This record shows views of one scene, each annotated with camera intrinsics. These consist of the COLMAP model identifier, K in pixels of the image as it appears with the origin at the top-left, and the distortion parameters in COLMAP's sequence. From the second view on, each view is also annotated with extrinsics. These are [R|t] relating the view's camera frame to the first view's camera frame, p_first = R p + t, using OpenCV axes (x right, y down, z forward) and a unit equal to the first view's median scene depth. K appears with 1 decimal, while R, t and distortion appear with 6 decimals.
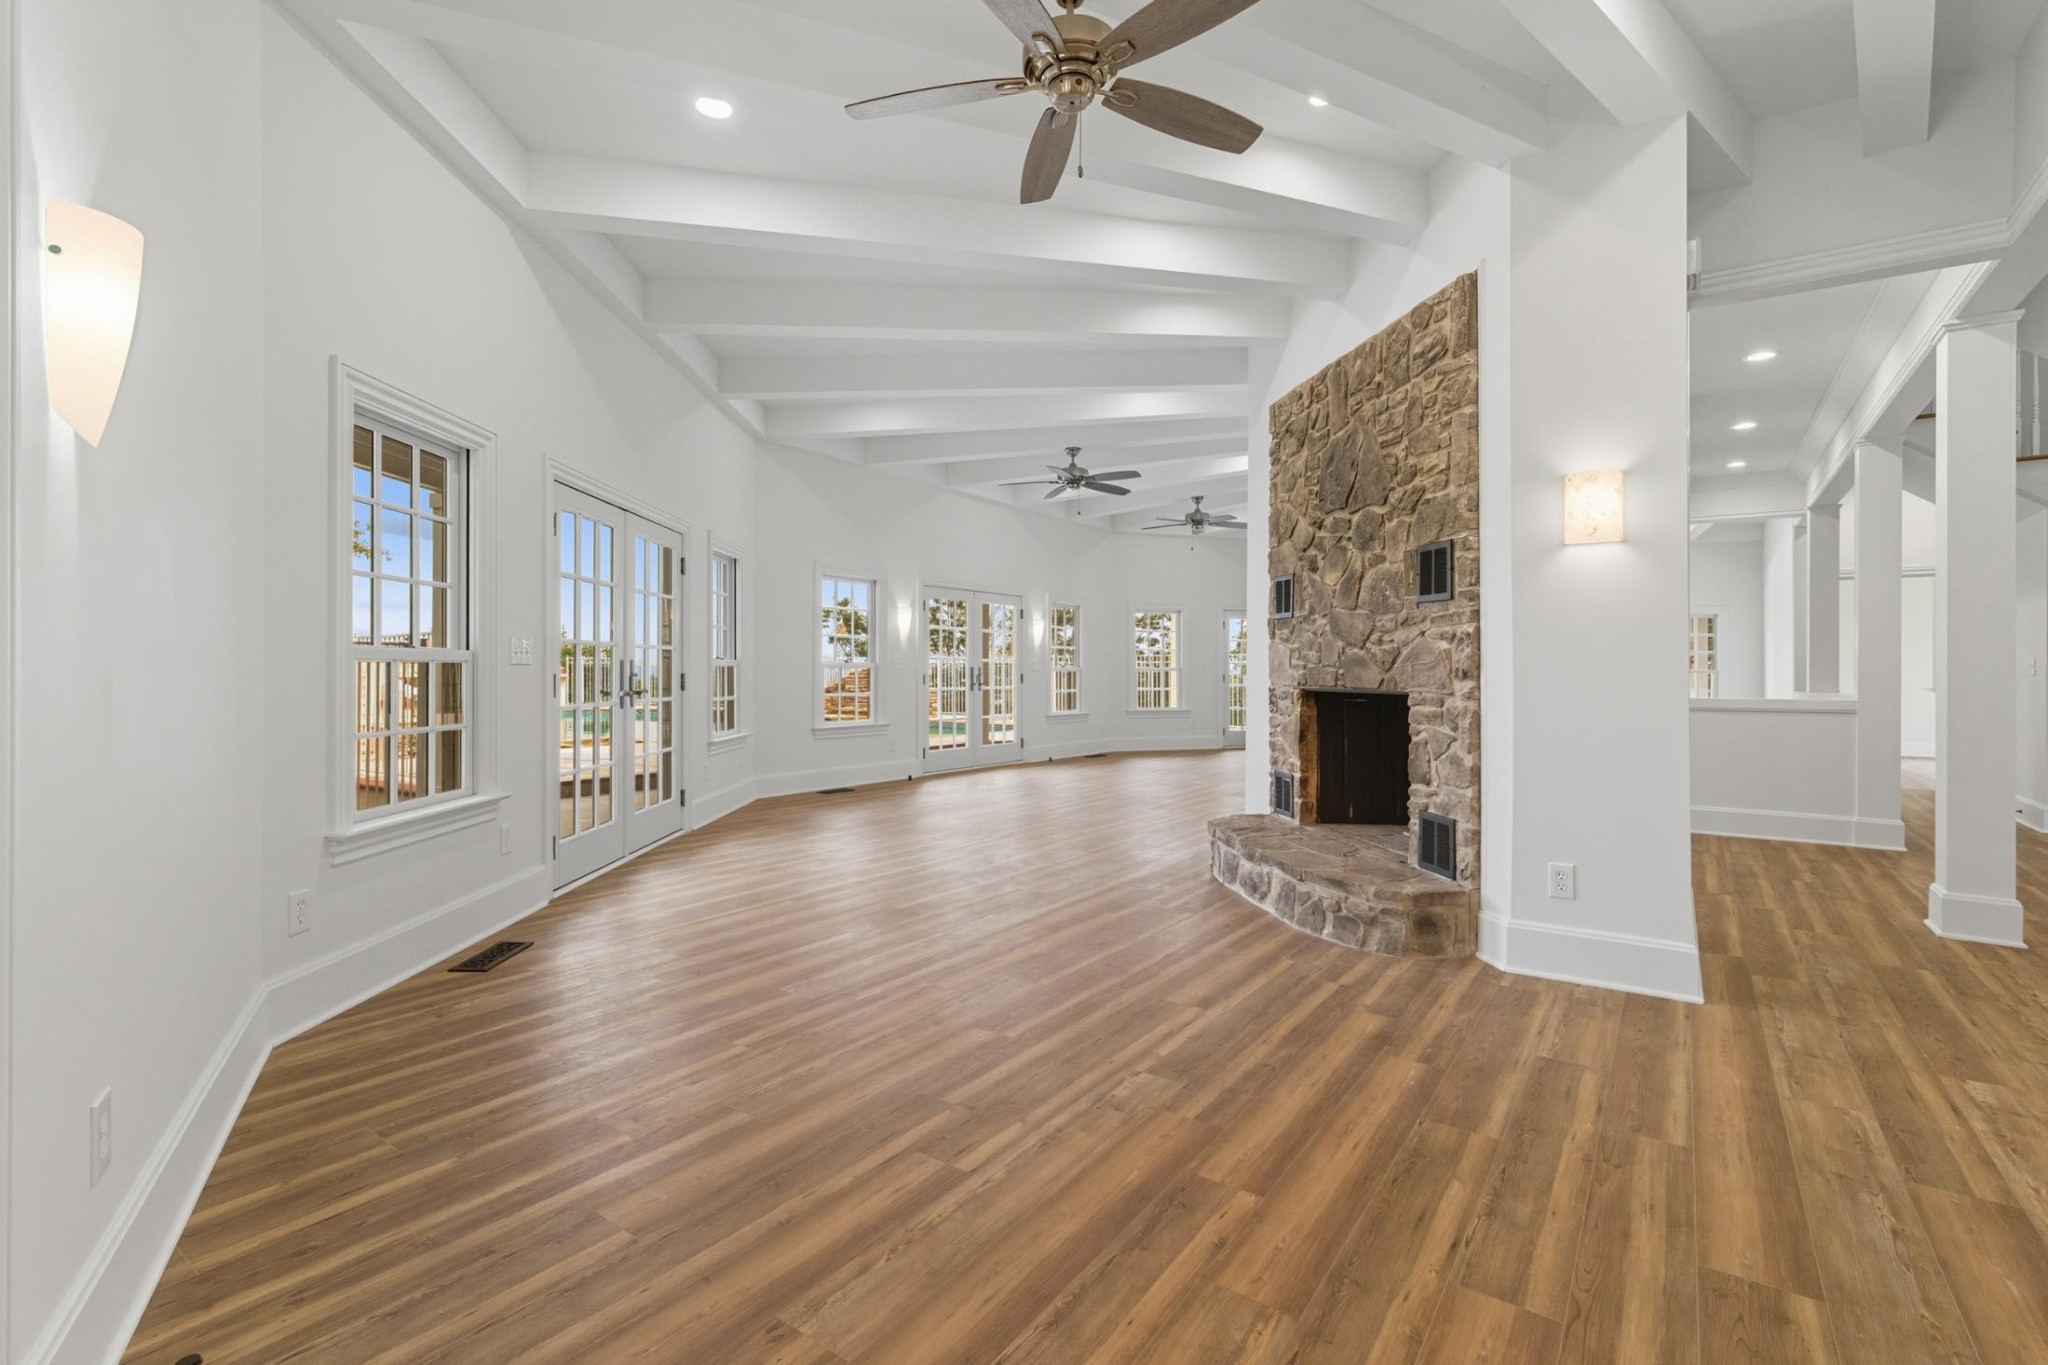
lens RADIAL K [[926.3, 0, 1024.0], [0, 926.3, 682.5], [0, 0, 1]] dist [-0.002027, -0.000355]
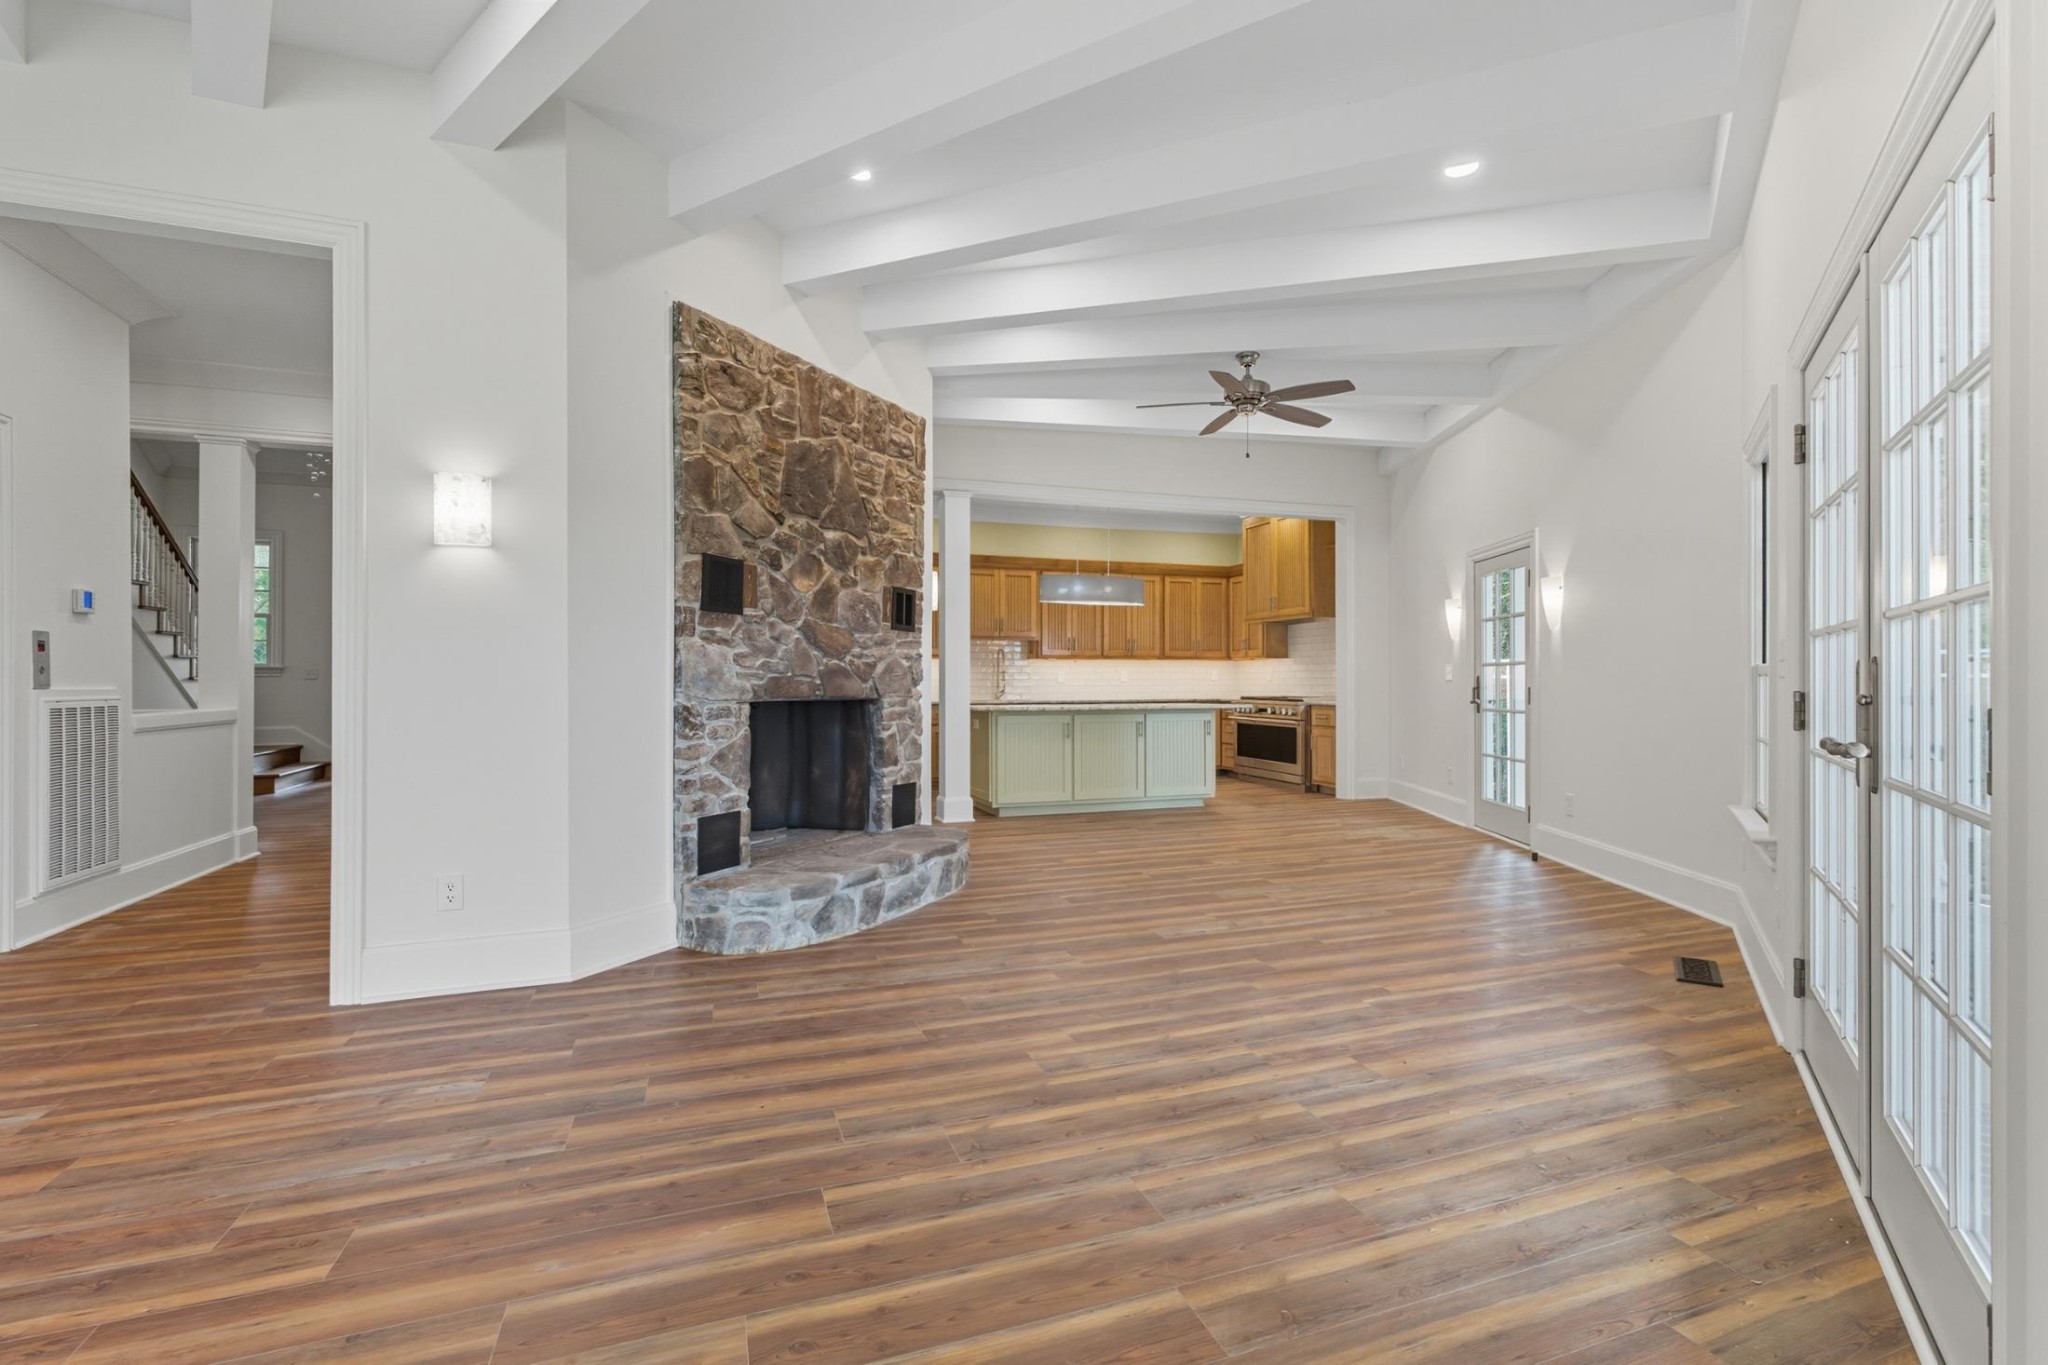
lens RADIAL K [[926.3, 0, 1024.0], [0, 926.3, 682.5], [0, 0, 1]] dist [-0.002027, -0.000355]
pose [[-0.825880, -0.004114, 0.563831, -0.461162], [0.004203, 0.999901, 0.013453, -0.026274], [-0.563830, 0.013480, -0.825781, 1.933507]]
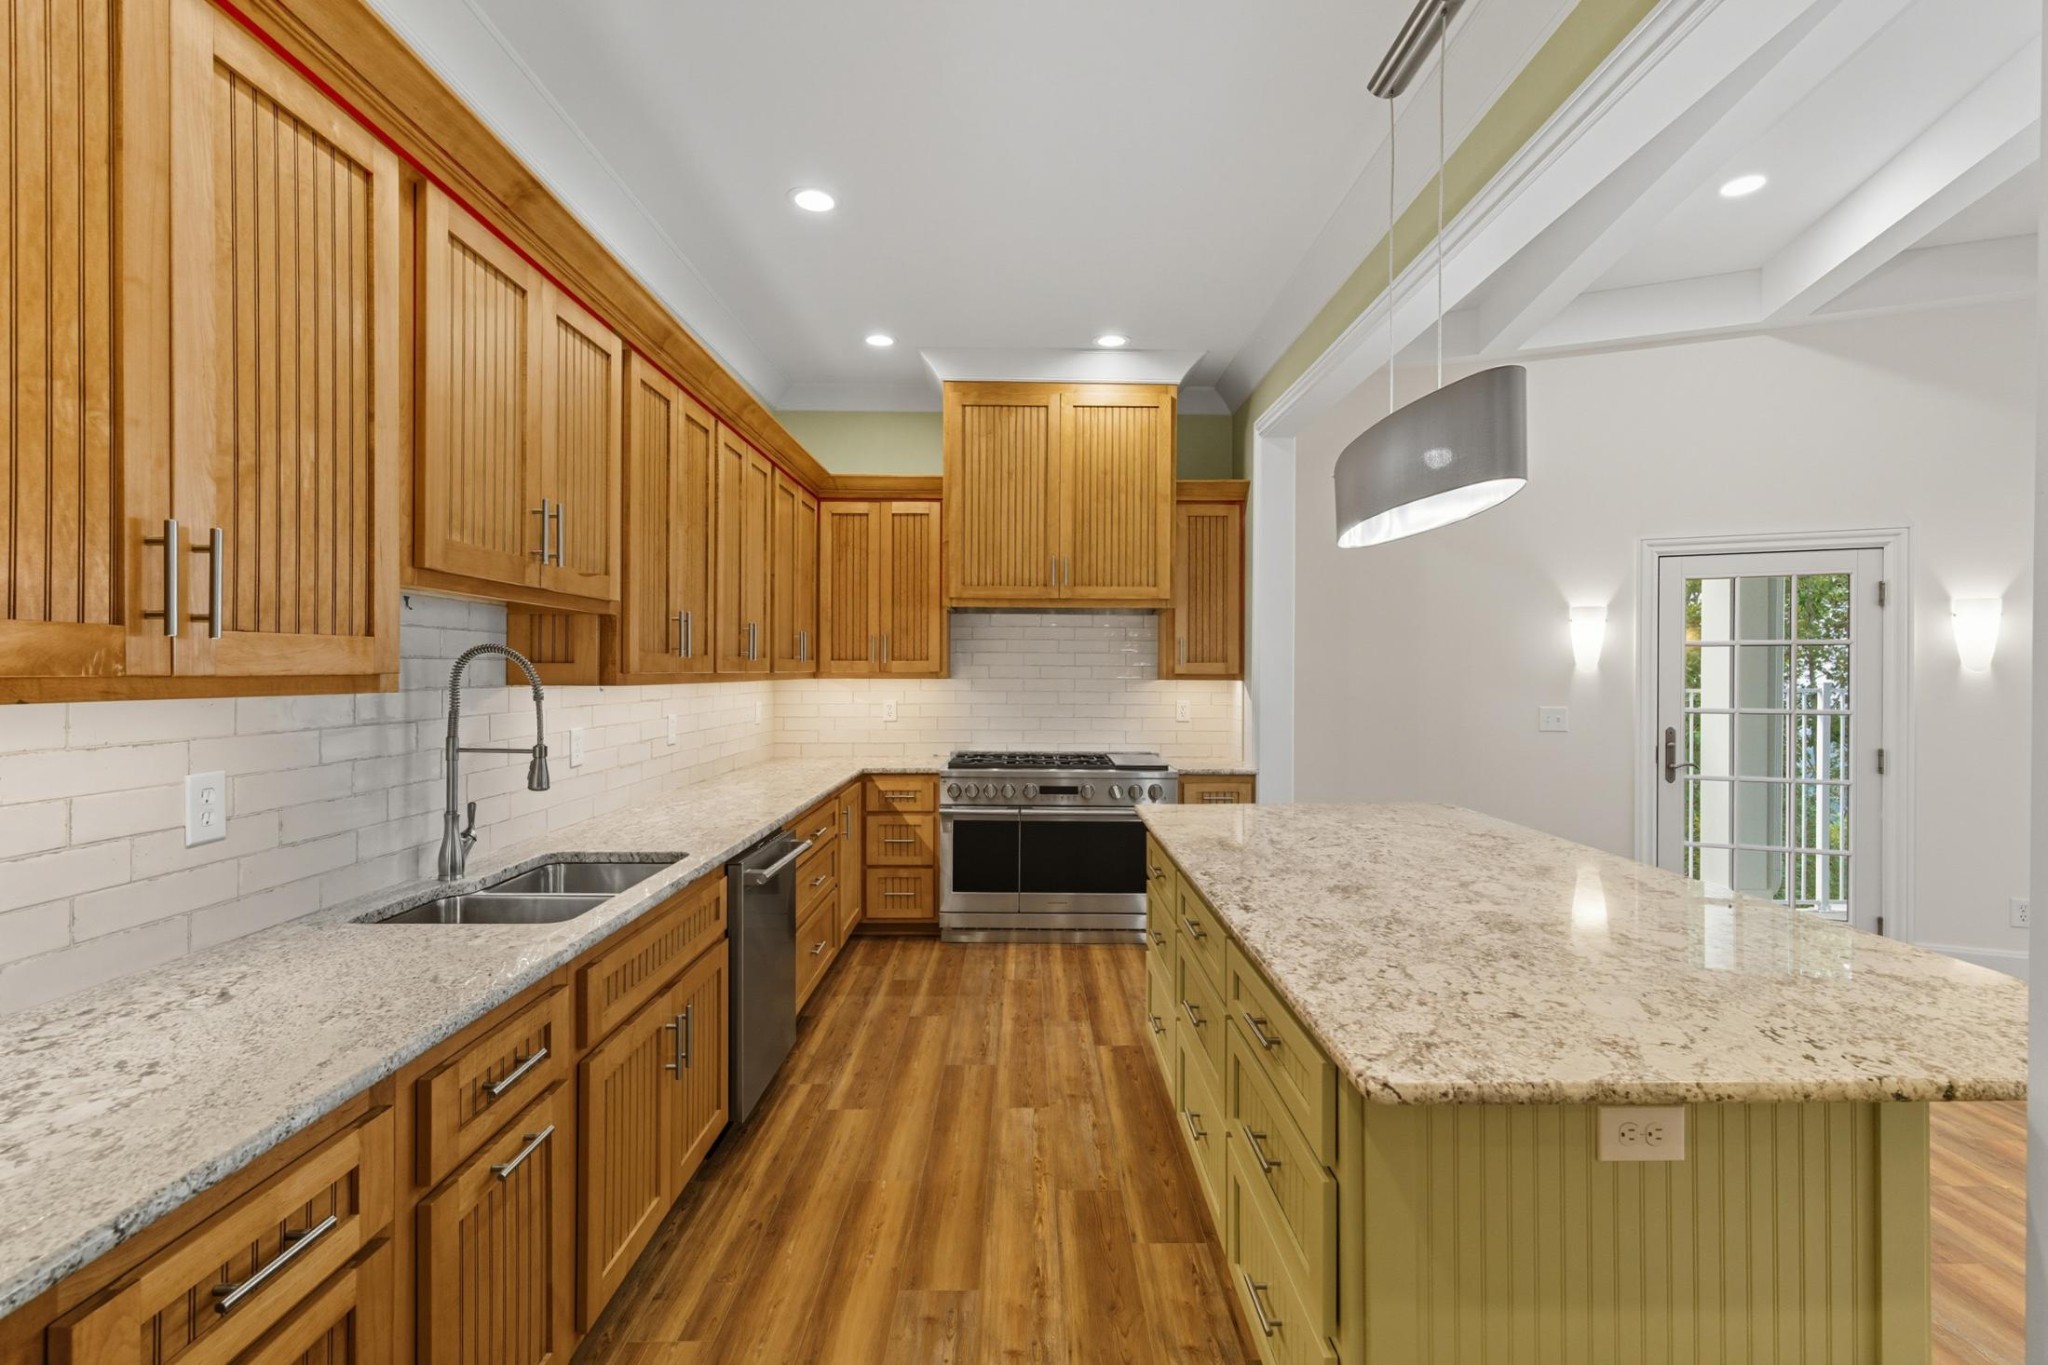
lens RADIAL K [[926.3, 0, 1024.0], [0, 926.3, 682.5], [0, 0, 1]] dist [-0.002027, -0.000355]
pose [[-0.806562, -0.000391, -0.591150, 1.076323], [-0.013410, 0.999755, 0.017636, -0.074565], [0.590998, 0.022152, -0.806369, 0.530019]]
